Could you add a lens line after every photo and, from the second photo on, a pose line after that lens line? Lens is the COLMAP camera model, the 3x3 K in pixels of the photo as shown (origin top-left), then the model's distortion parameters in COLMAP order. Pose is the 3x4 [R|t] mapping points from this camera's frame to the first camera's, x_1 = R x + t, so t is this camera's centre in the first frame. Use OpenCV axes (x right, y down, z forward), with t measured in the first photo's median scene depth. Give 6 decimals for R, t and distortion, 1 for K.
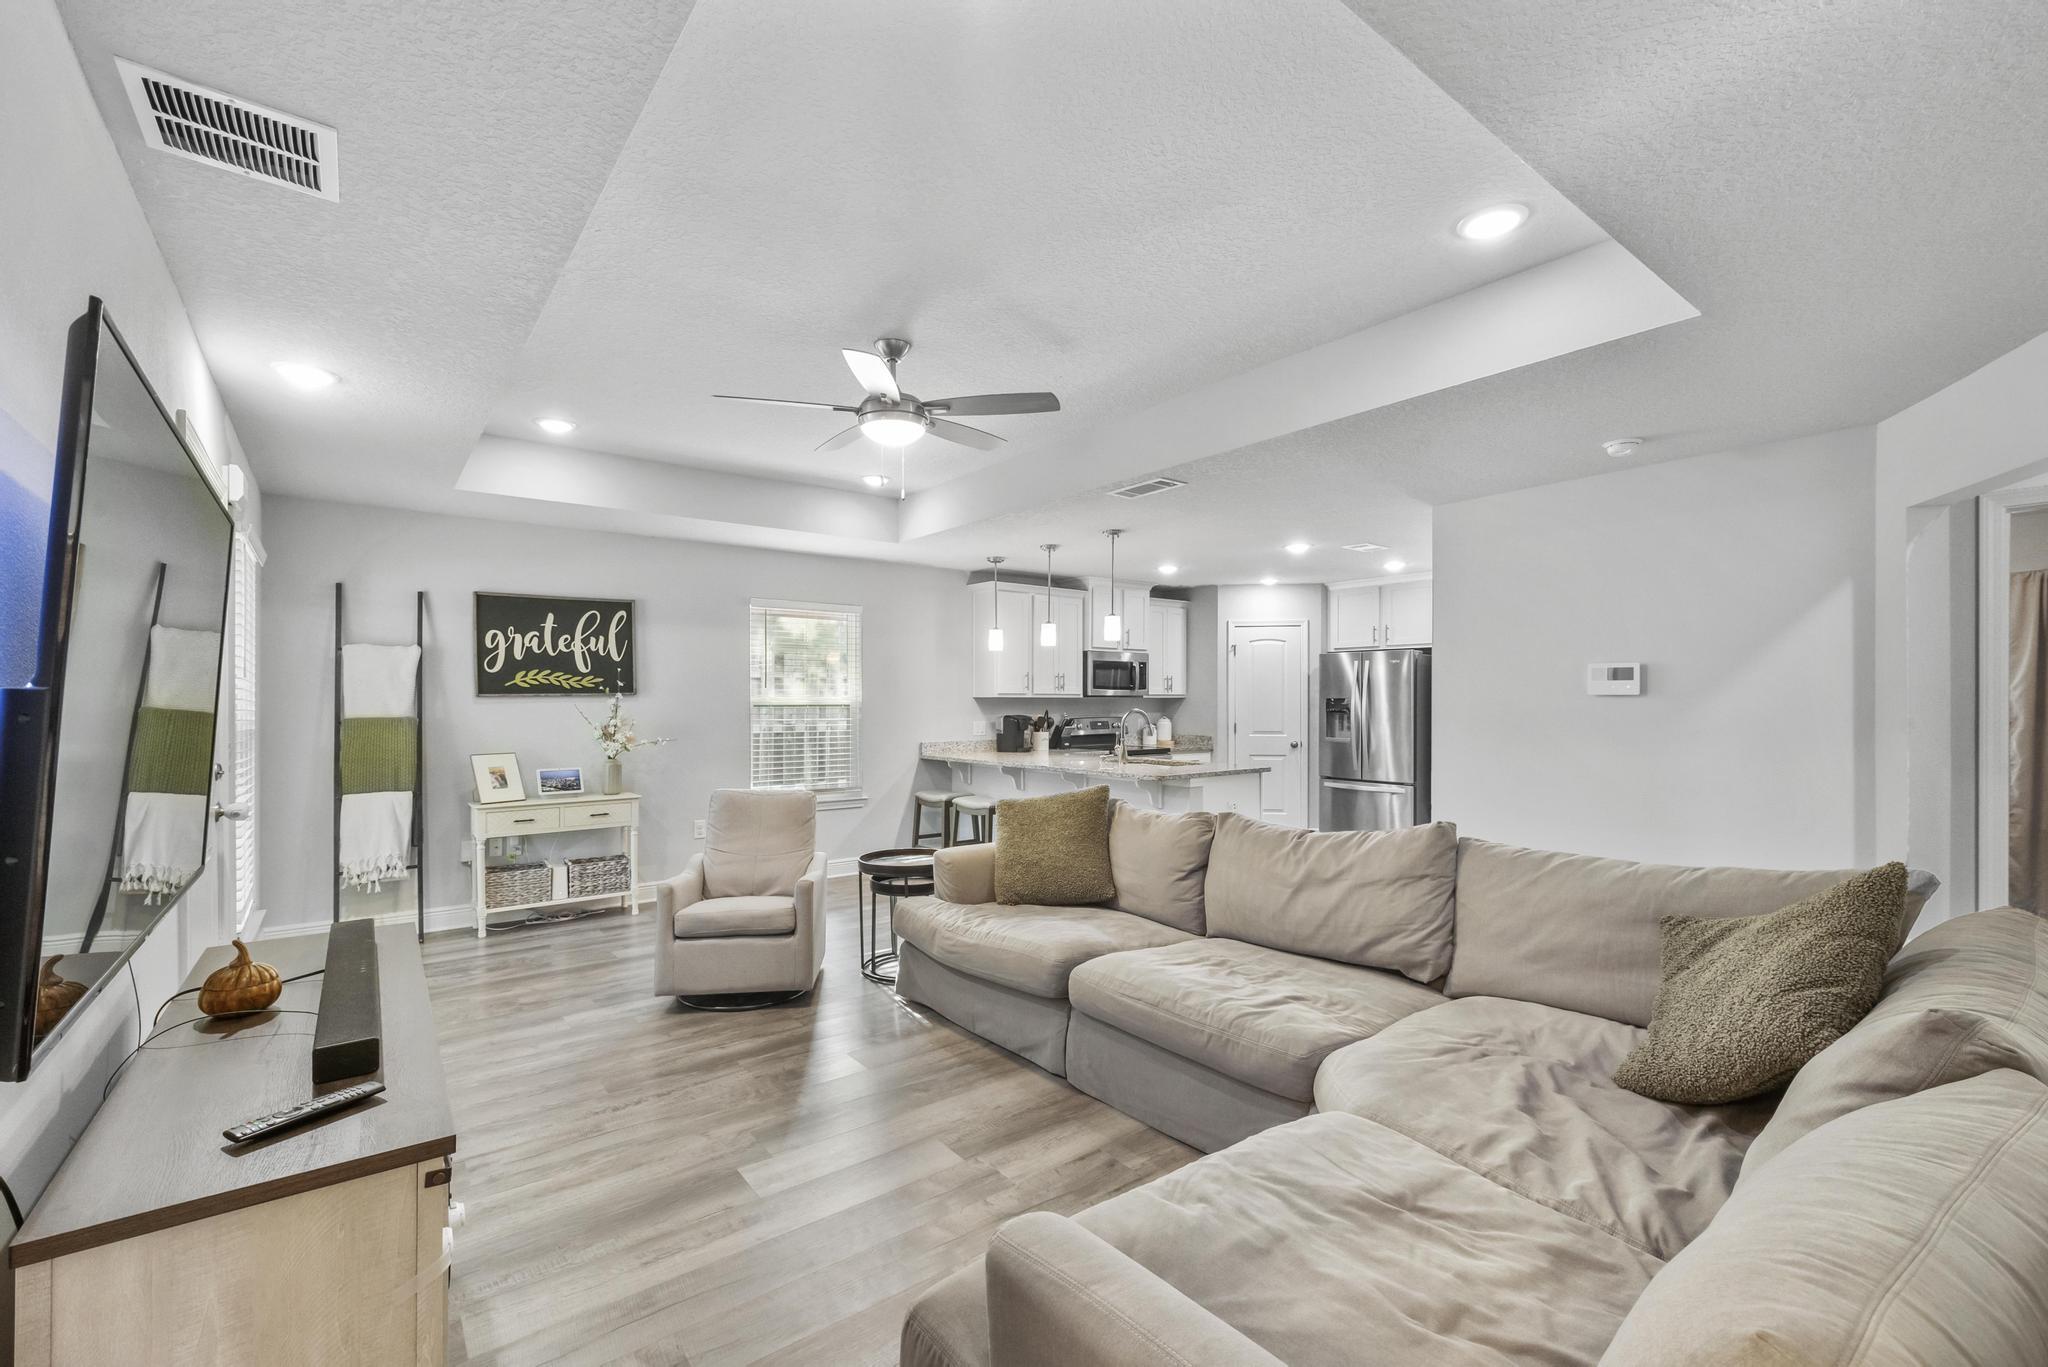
lens RADIAL K [[871.8, 0, 1027.3], [0, 871.8, 696.5], [0, 0, 1]] dist [0.000980, 0.000092]
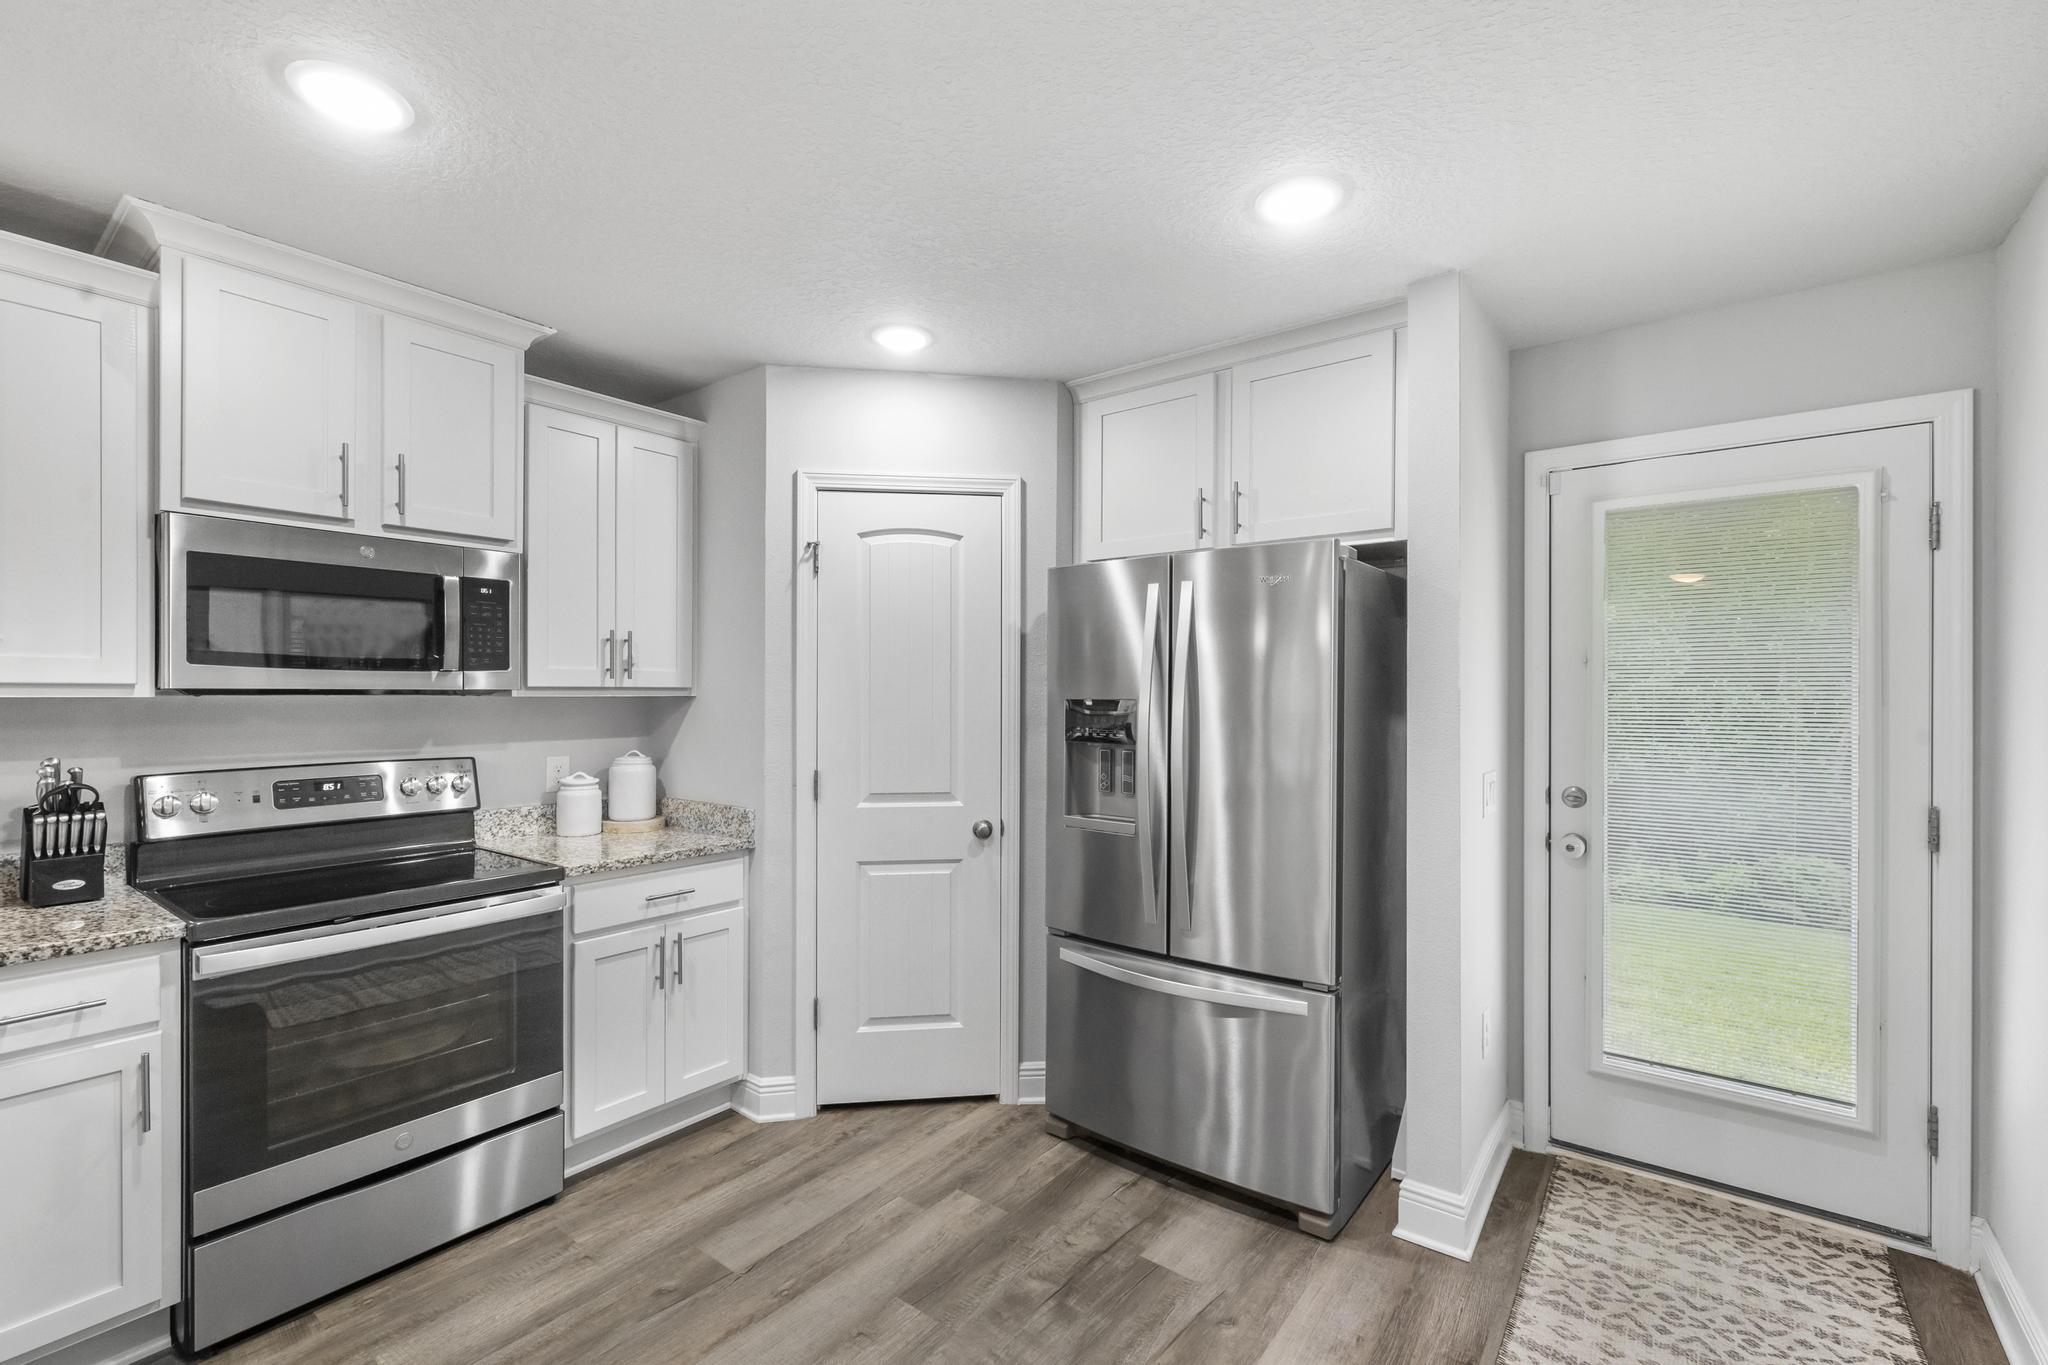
lens RADIAL K [[885.8, 0, 1024.6], [0, 885.8, 694.8], [0, 0, 1]] dist [0.001159, -0.000127]
pose [[0.967921, 0.001826, 0.251247, 0.345790], [-0.003909, 0.999962, 0.007790, -0.003212], [-0.251223, -0.008523, 0.967892, 0.966019]]
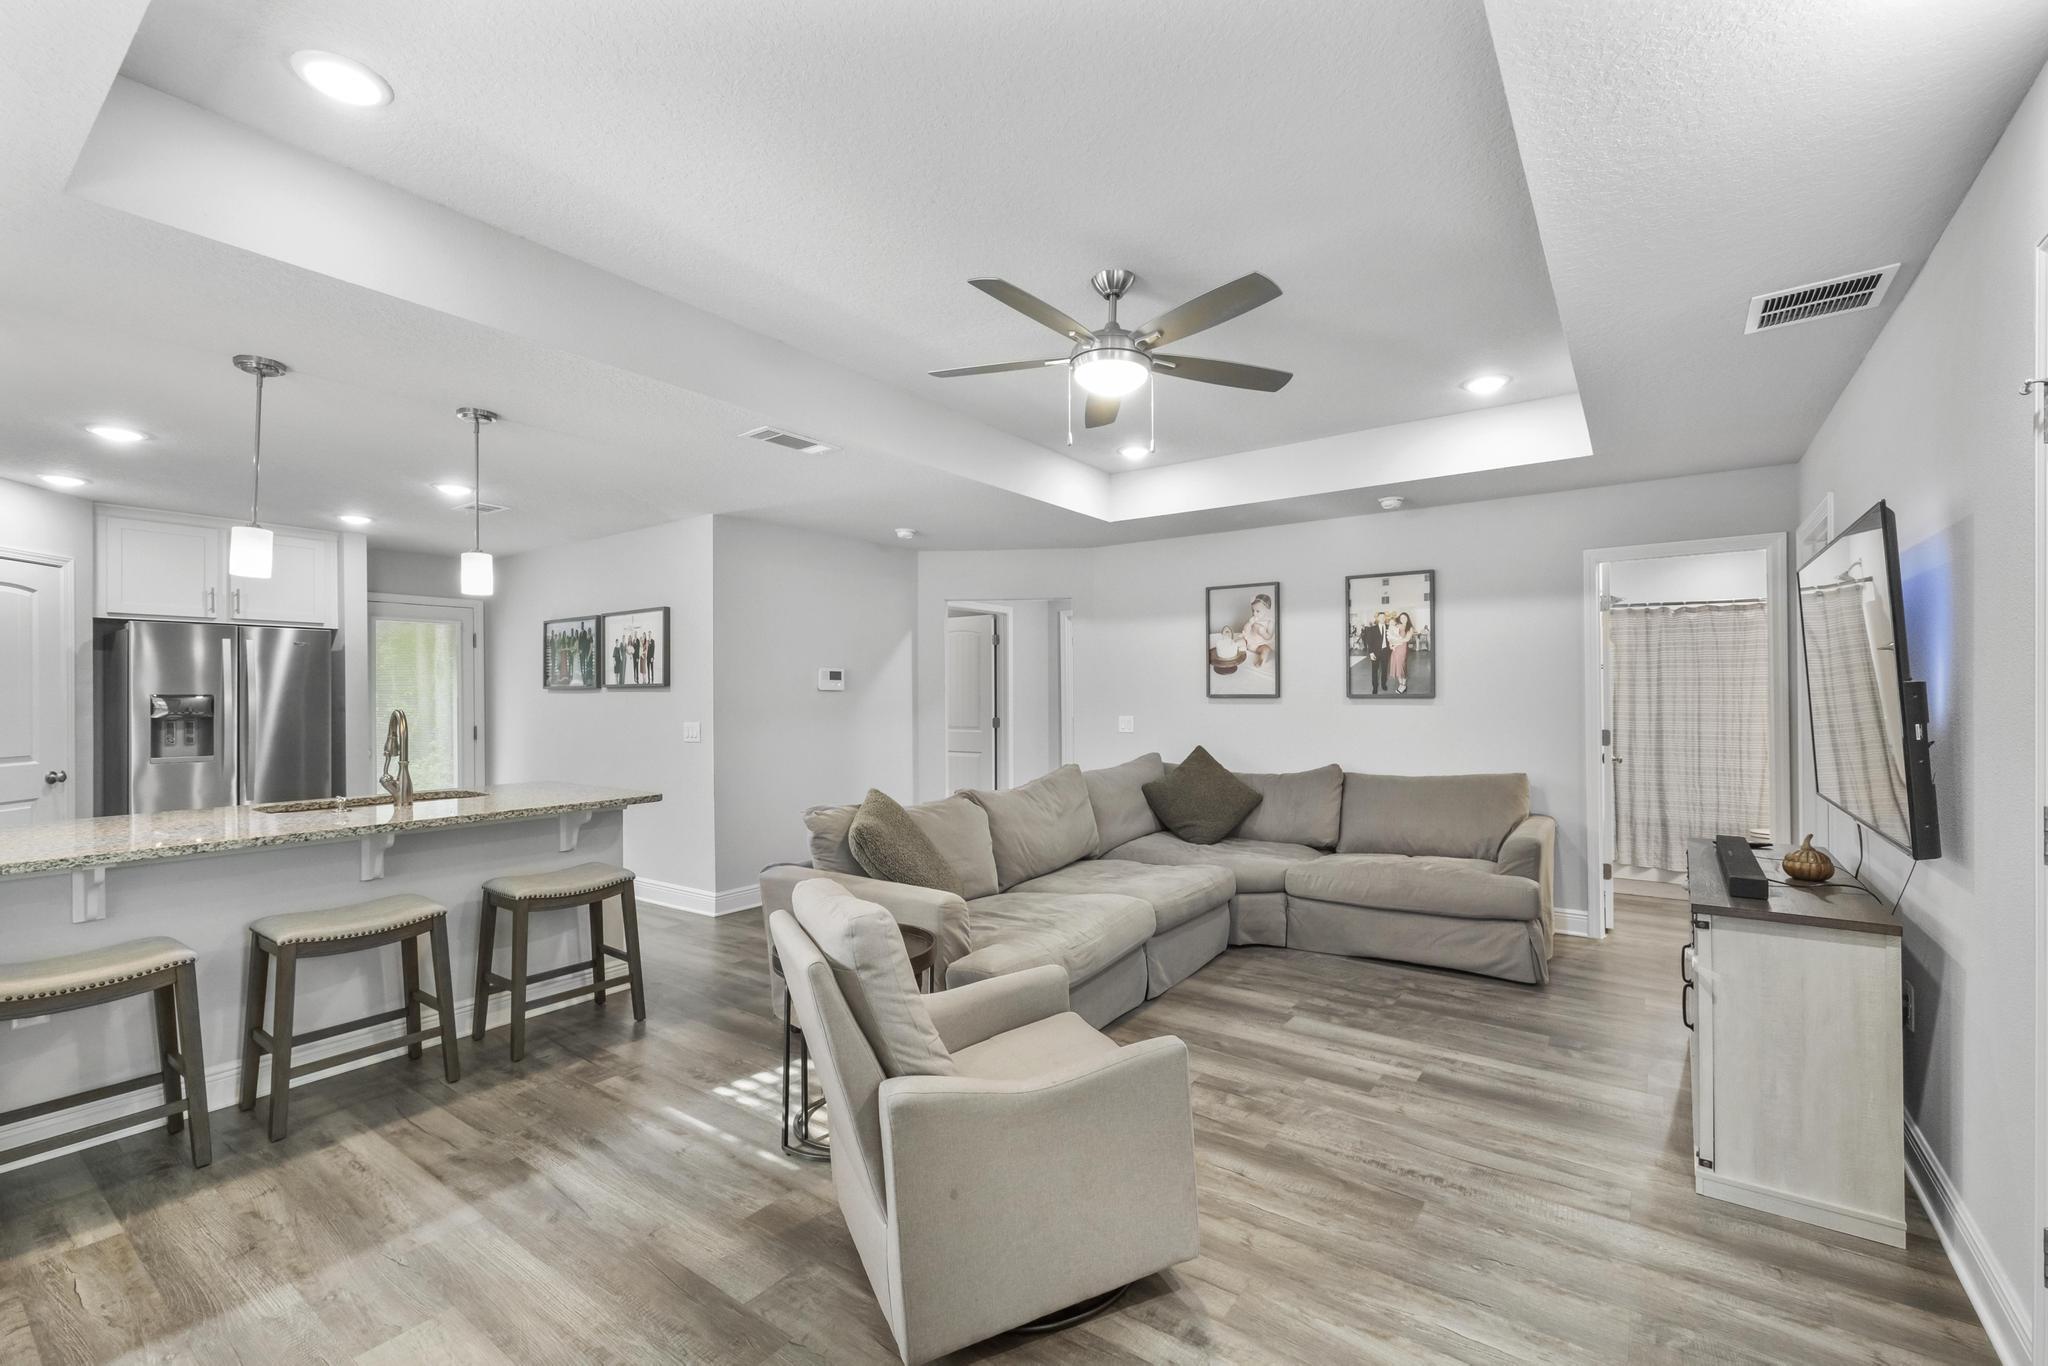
lens RADIAL K [[871.8, 0, 1027.3], [0, 871.8, 696.0], [0, 0, 1]] dist [0.000980, 0.000092]
pose [[-0.280811, 0.002435, 0.959760, -0.599554], [0.002141, 0.999996, -0.001910, 0.008208], [-0.959761, 0.001518, -0.280815, 0.832076]]
